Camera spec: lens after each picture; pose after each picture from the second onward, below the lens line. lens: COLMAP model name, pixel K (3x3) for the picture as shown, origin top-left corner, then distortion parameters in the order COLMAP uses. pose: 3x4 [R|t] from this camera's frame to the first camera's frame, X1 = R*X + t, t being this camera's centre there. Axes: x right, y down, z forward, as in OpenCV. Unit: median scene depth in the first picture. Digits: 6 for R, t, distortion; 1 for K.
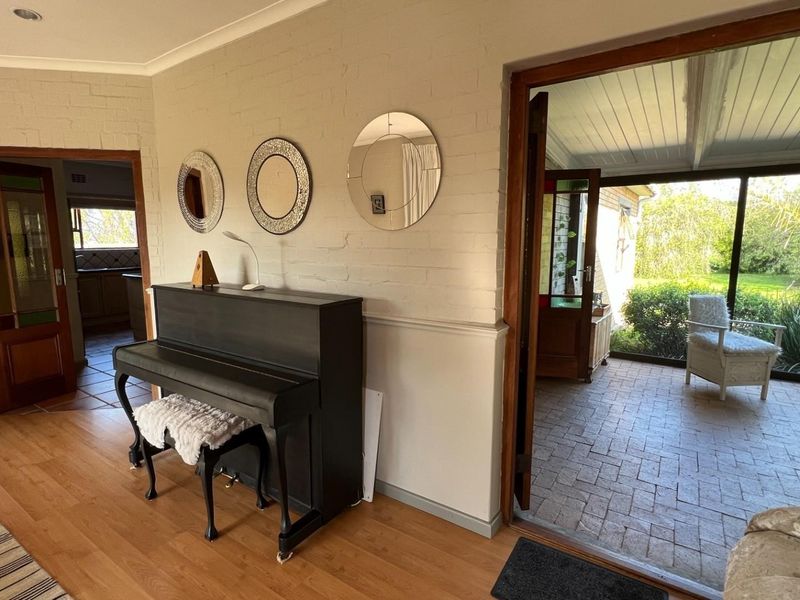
lens RADIAL K [[425.1, 0, 397.8], [0, 425.1, 297.9], [0, 0, 1]] dist [0.000506, -0.000323]
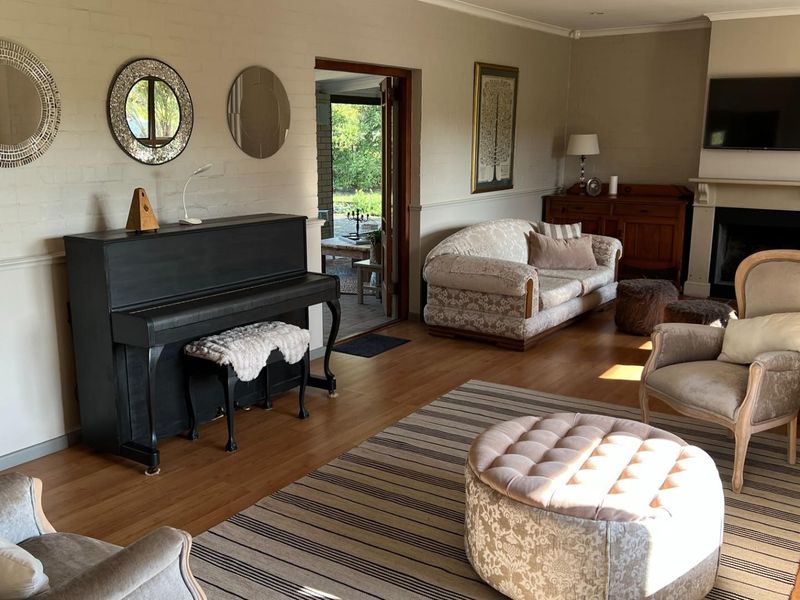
lens RADIAL K [[786.1, 0, 400.0], [0, 786.1, 300.0], [0, 0, 1]] dist [0.137069, -0.285685]
pose [[-0.035588, -0.204570, 0.978205, -2.073143], [0.129966, 0.969565, 0.207491, -0.157725], [-0.990880, 0.134518, -0.007918, 0.547345]]
